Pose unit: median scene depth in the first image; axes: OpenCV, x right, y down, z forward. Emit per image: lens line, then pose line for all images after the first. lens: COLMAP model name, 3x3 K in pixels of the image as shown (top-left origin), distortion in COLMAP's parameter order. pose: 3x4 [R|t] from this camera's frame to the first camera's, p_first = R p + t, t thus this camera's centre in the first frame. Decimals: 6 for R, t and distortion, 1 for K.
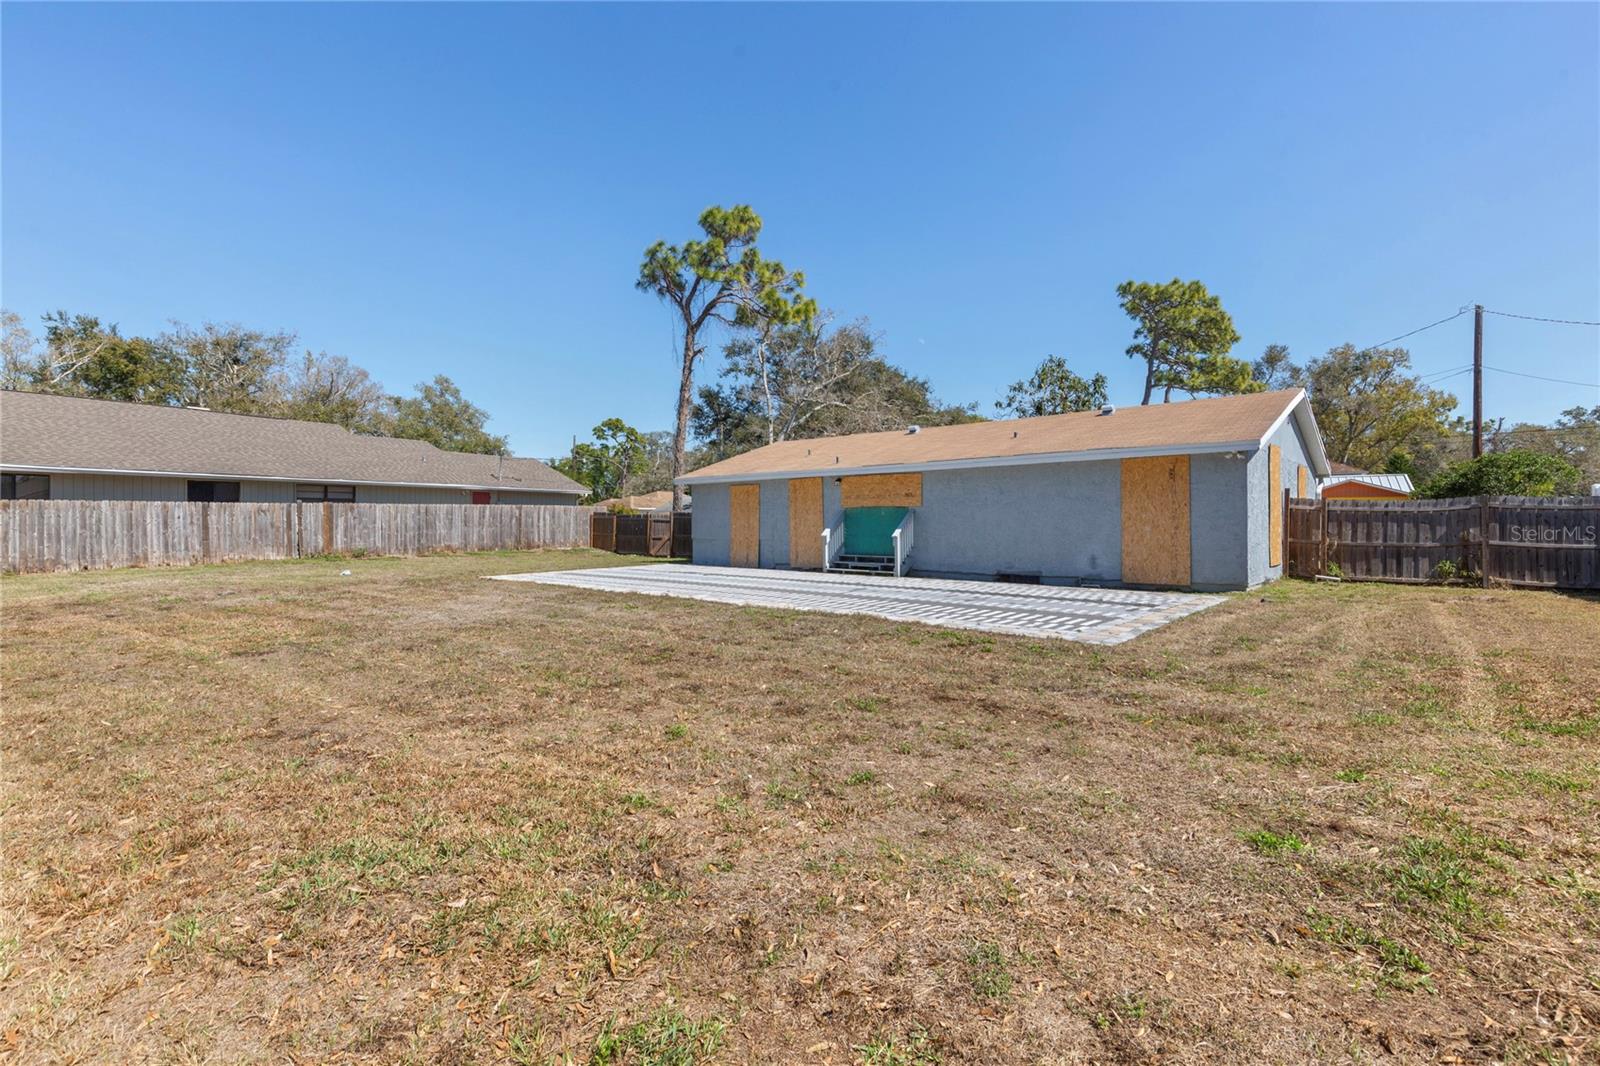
lens RADIAL K [[722.6, 0, 803.4], [0, 722.6, 511.8], [0, 0, 1]] dist [-0.015043, -0.000180]
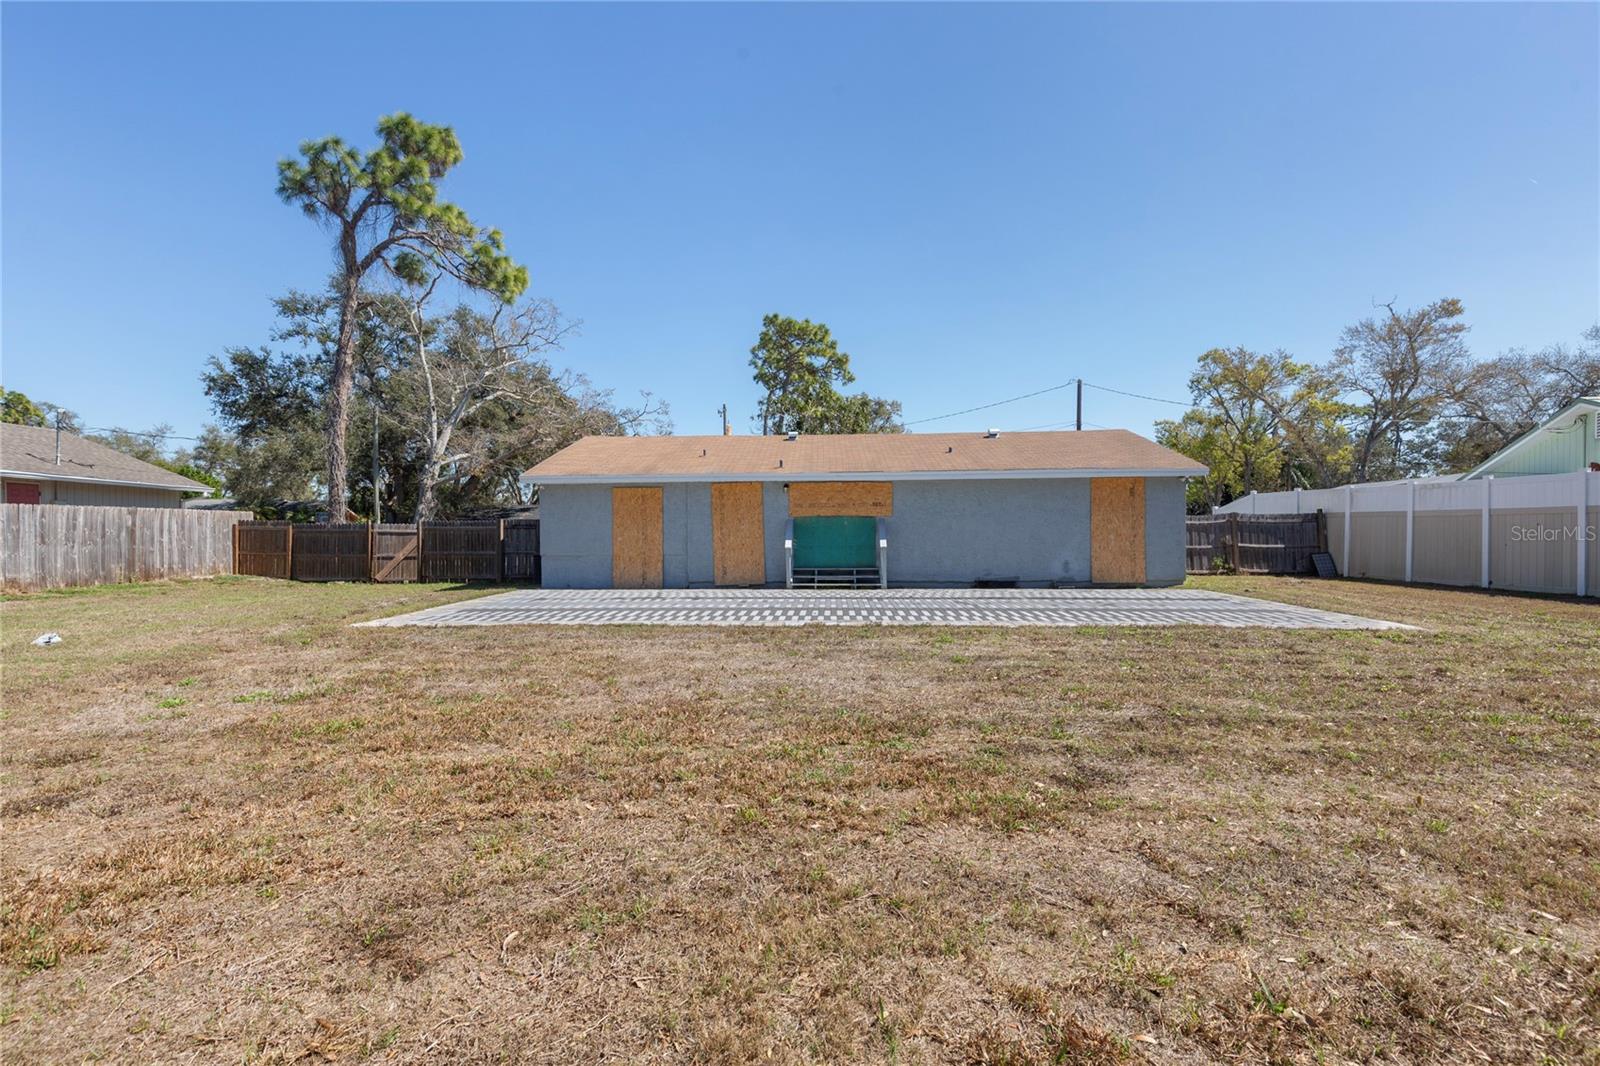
lens RADIAL K [[719.2, 0, 800.0], [0, 719.2, 533.0], [0, 0, 1]] dist [0.000207, -0.000071]
pose [[0.783516, -0.003066, 0.621364, -0.397501], [-0.004312, 0.999937, 0.010372, 0.004092], [-0.621356, -0.010806, 0.783454, 0.227468]]
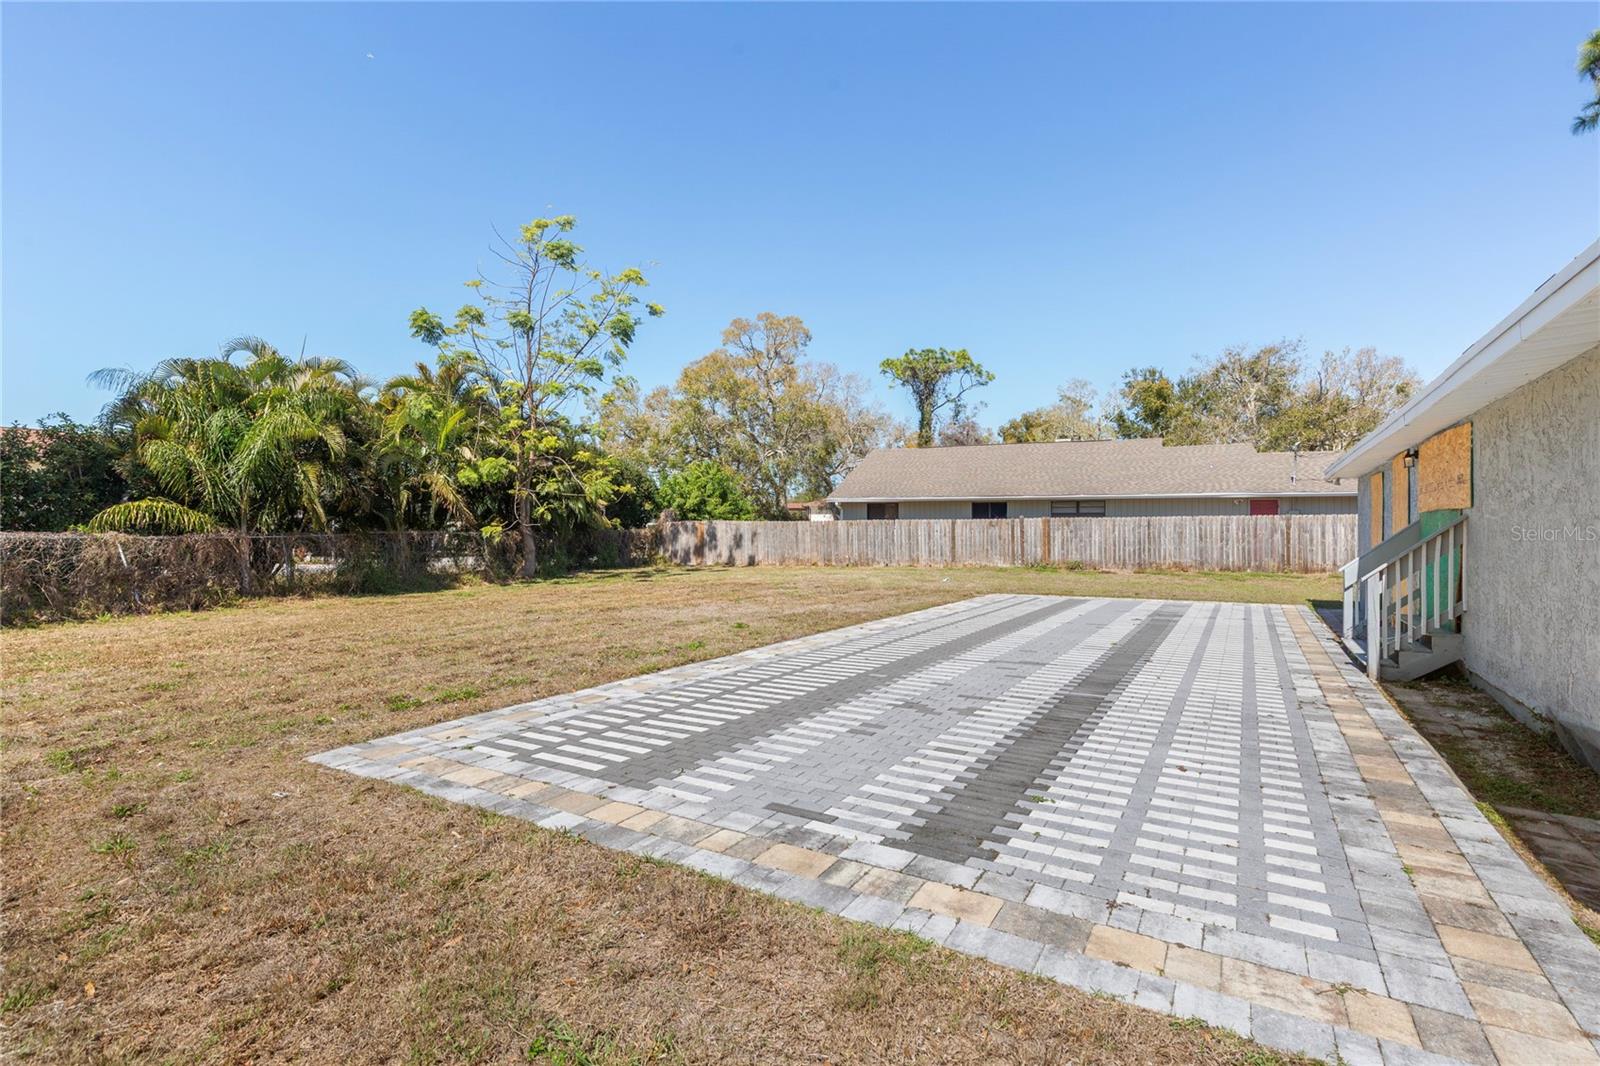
lens RADIAL K [[739.6, 0, 800.0], [0, 739.6, 533.0], [0, 0, 1]] dist [0.001118, 0.000181]
pose [[0.160260, 0.003509, -0.987069, 0.364448], [0.007337, 0.999962, 0.004746, 0.002586], [0.987048, -0.008002, 0.160228, 0.431244]]
